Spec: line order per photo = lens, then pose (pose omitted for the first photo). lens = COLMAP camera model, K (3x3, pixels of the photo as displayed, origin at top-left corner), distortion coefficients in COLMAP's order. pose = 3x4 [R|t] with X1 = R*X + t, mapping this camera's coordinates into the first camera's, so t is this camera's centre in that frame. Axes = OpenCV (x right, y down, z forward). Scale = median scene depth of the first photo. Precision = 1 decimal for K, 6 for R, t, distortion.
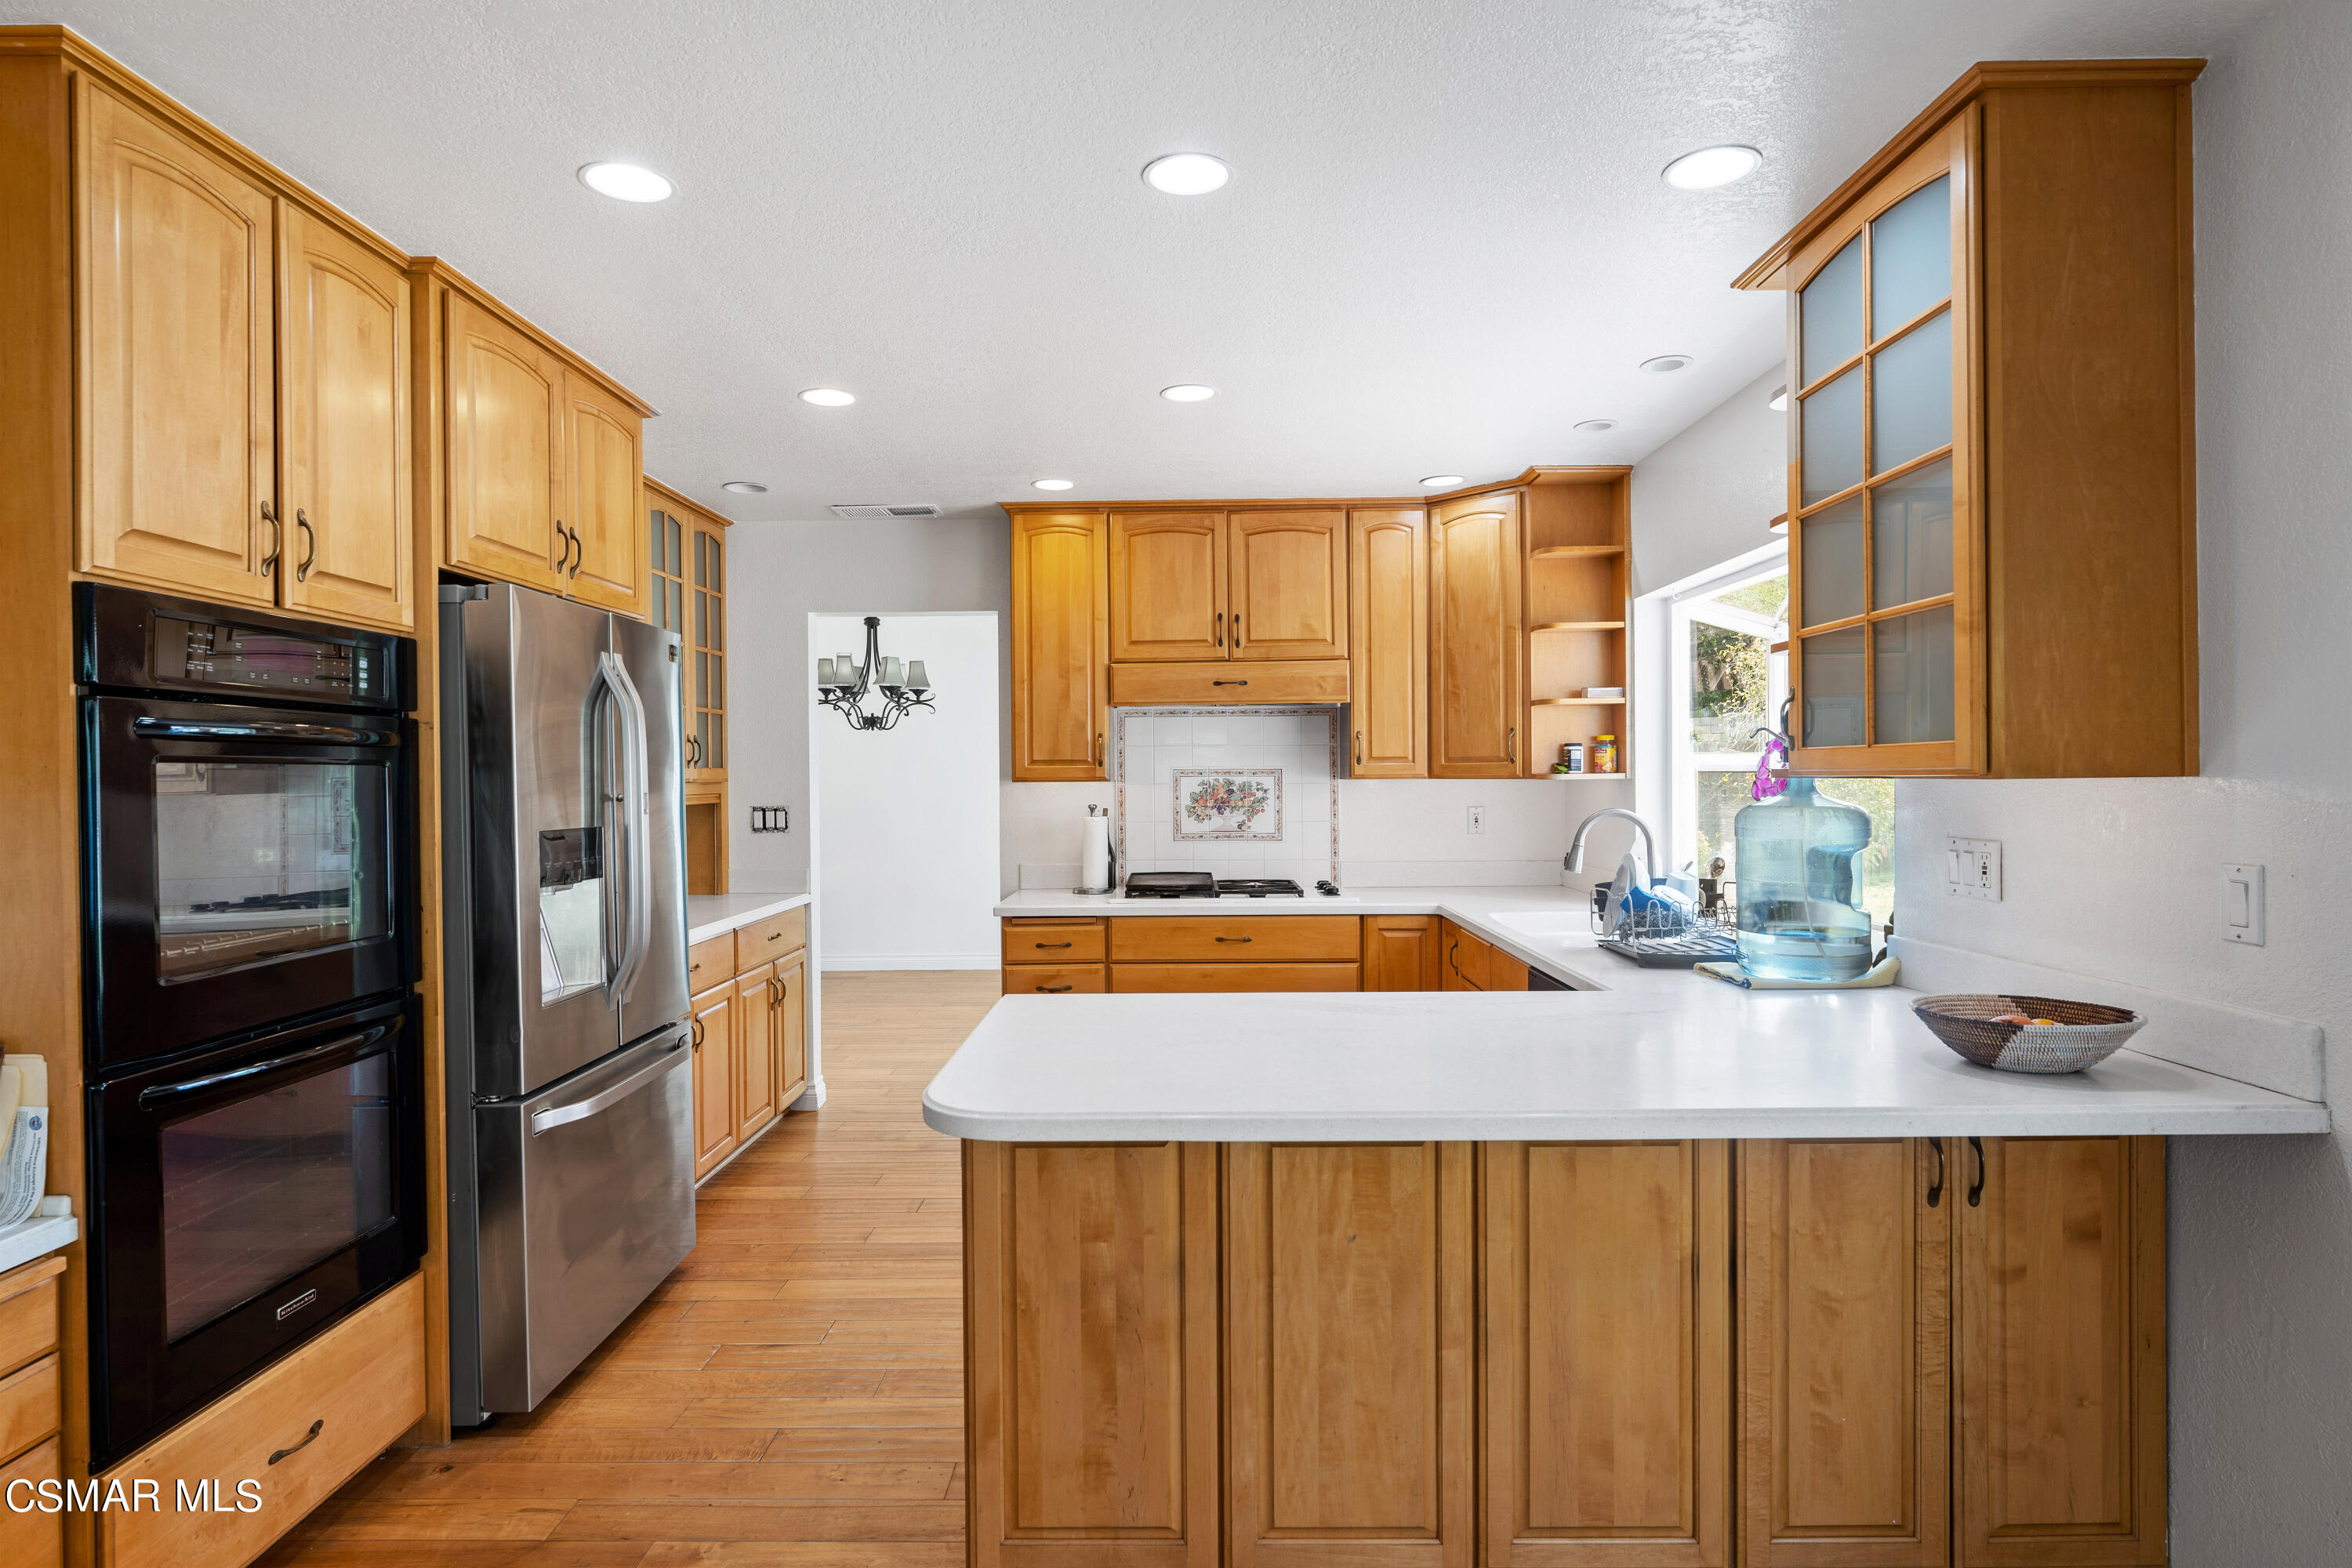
lens RADIAL K [[1220.3, 0, 1179.8], [0, 1220.3, 791.3], [0, 0, 1]] dist [-0.006046, -0.000069]
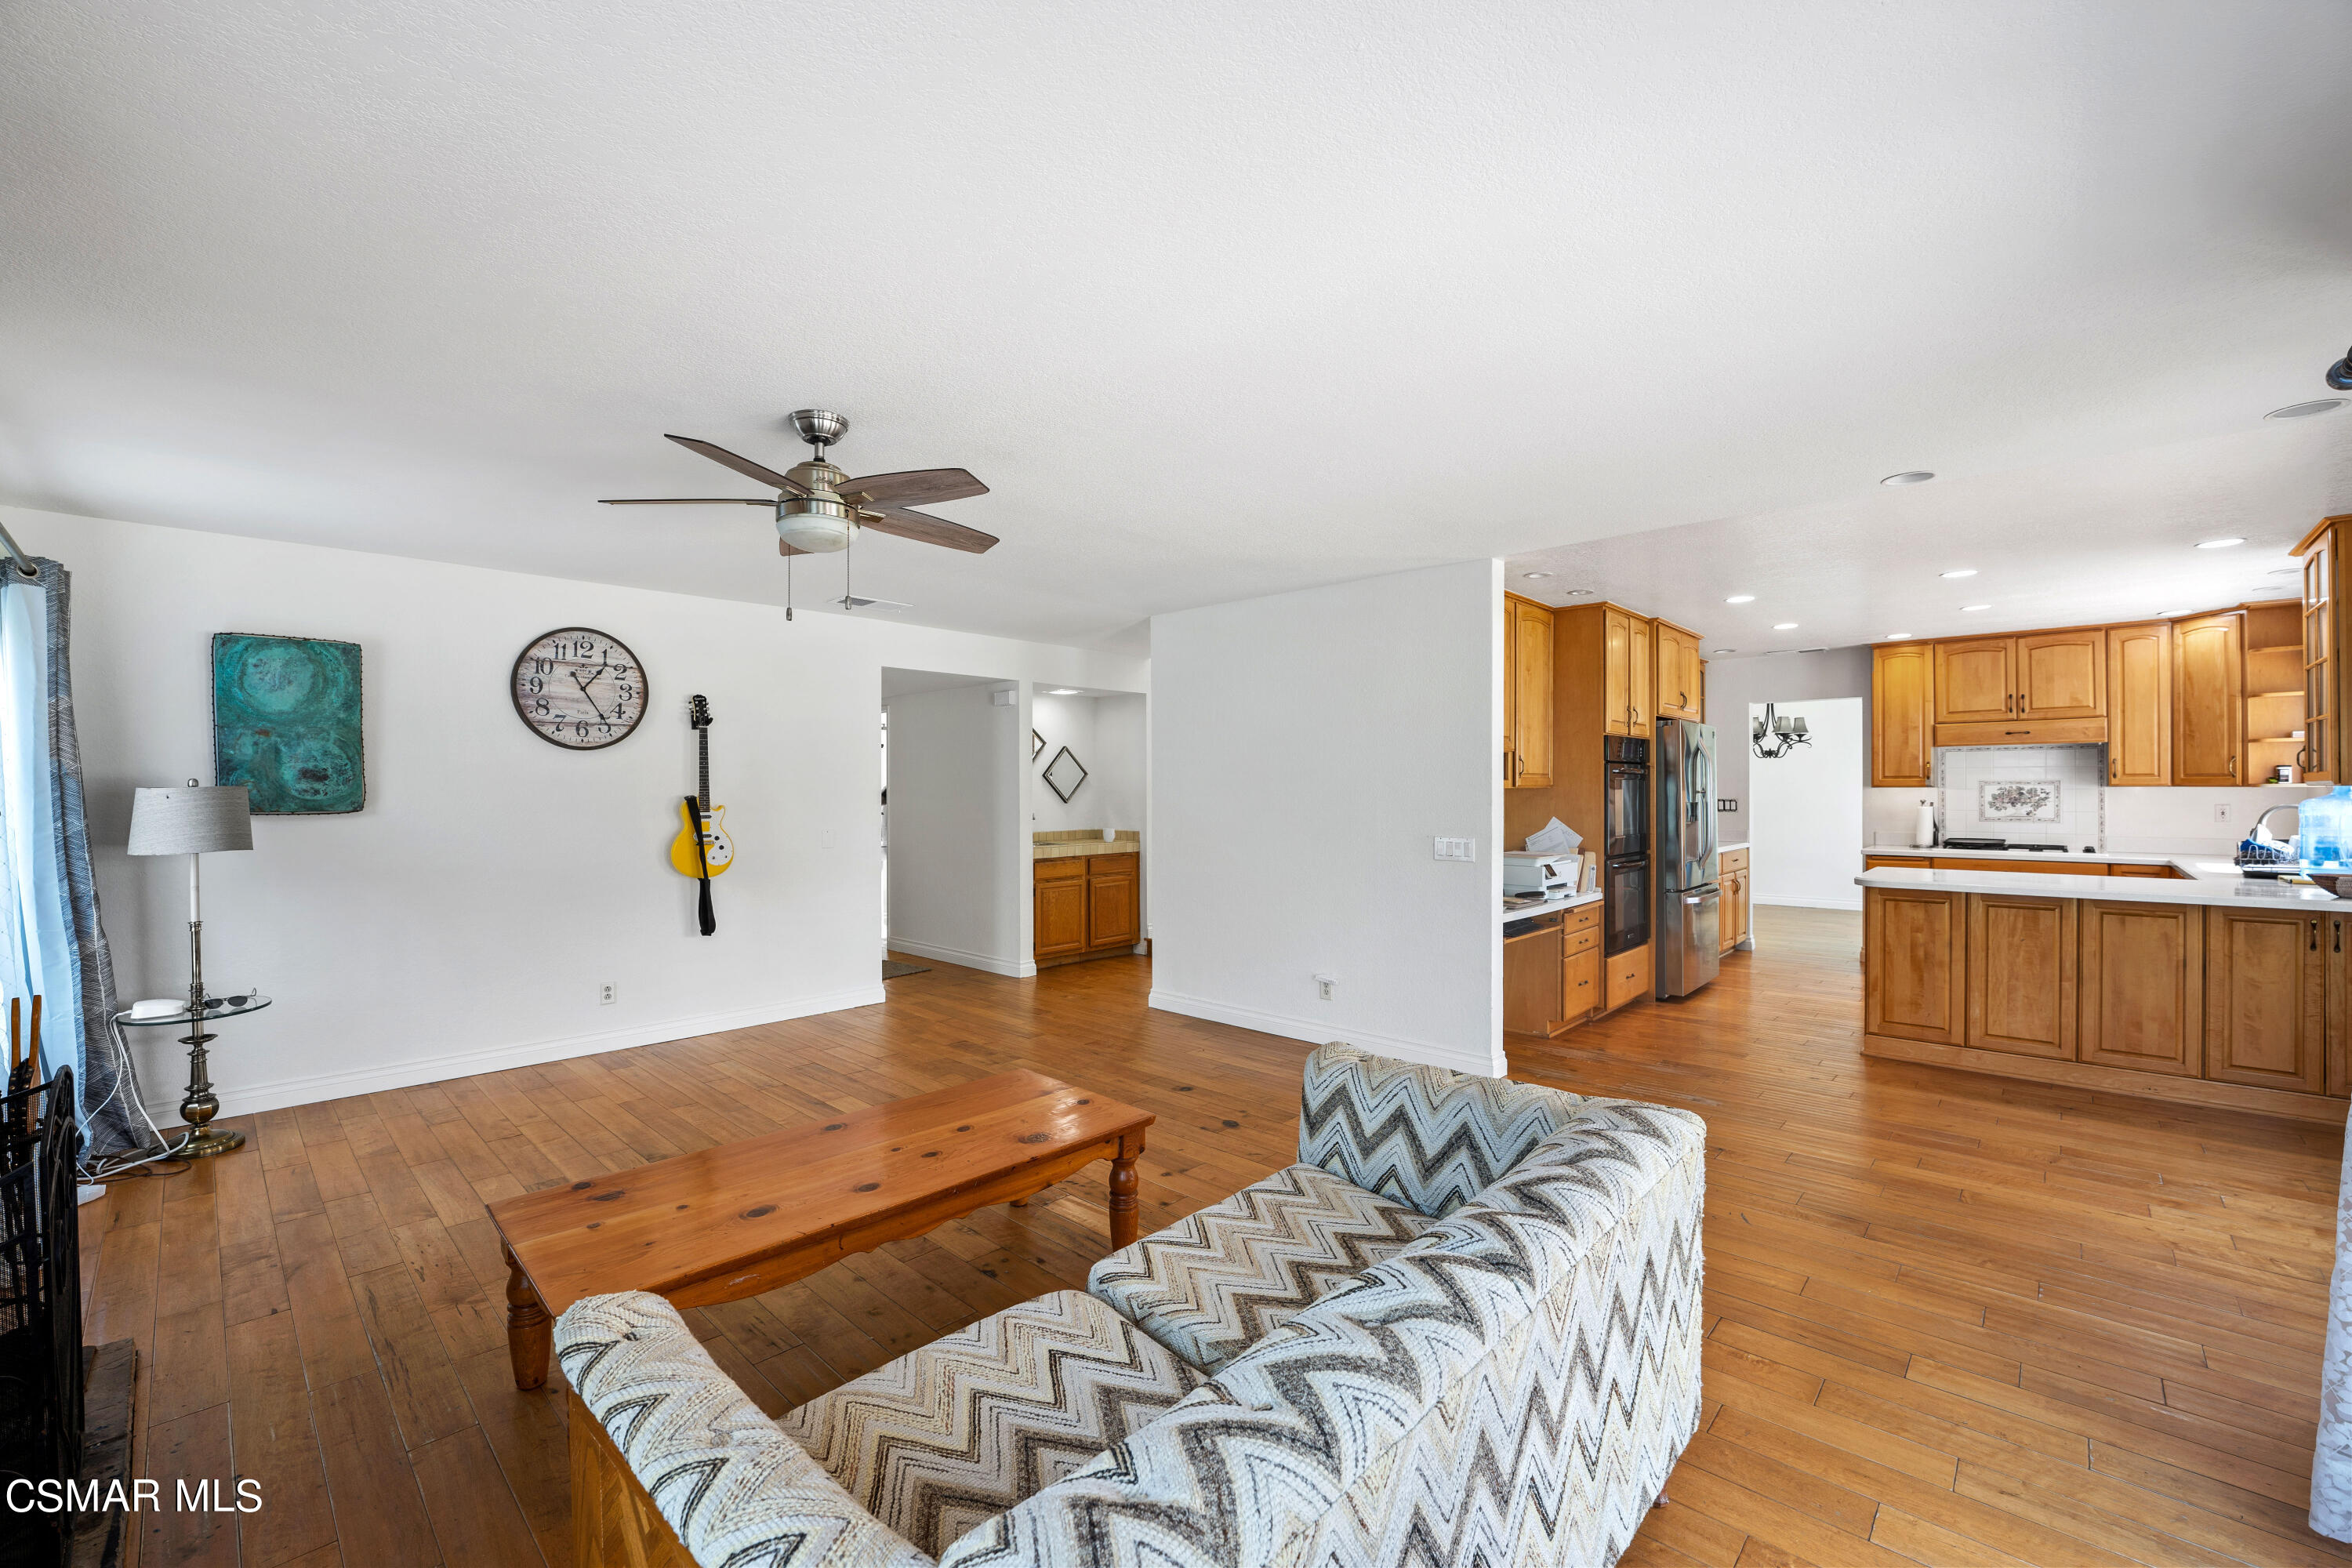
lens RADIAL K [[966.7, 0, 1164.4], [0, 966.7, 792.0], [0, 0, 1]] dist [-0.028566, 0.002955]
pose [[0.729185, 0.007048, -0.684280, 0.143752], [-0.010695, 0.999942, -0.001097, 0.024256], [0.684233, 0.008119, 0.729219, -1.595392]]
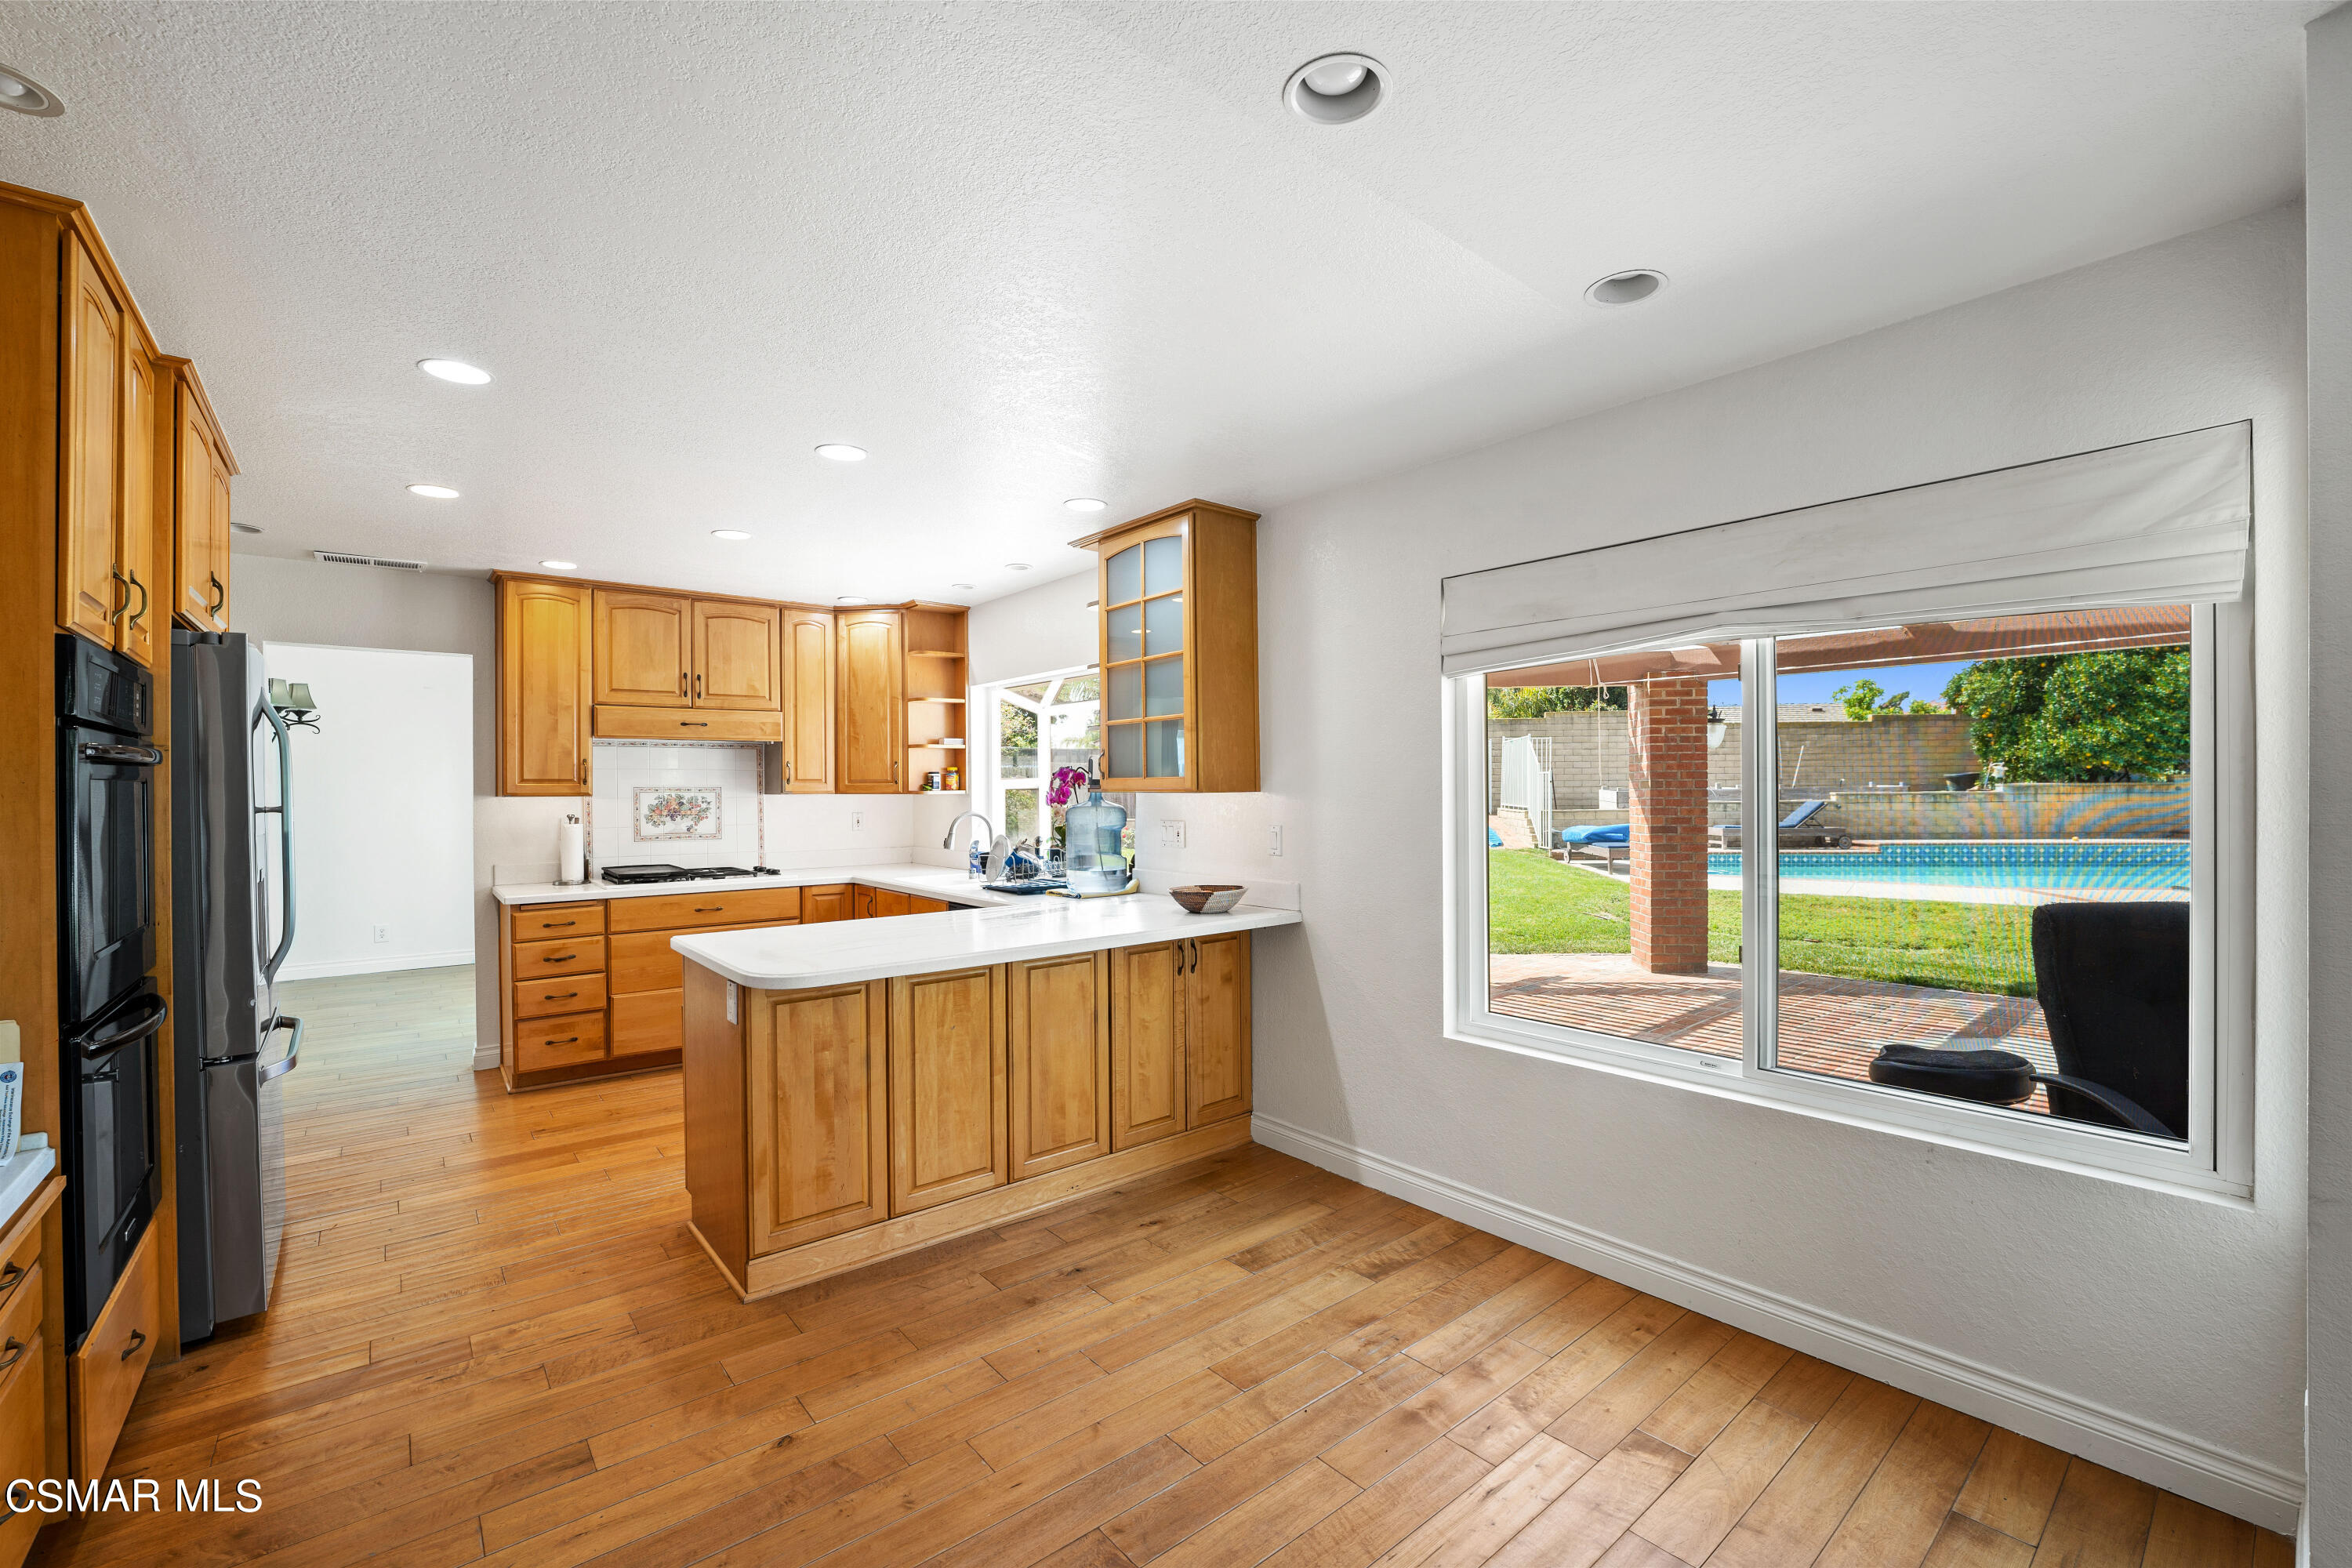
lens RADIAL K [[966.7, 0, 1175.7], [0, 966.7, 790.1], [0, 0, 1]] dist [-0.028566, 0.002955]
pose [[0.762499, 0.001755, 0.646987, -0.445021], [0.008184, 0.999890, -0.012357, 0.005601], [-0.646938, 0.014717, 0.762401, -0.315501]]
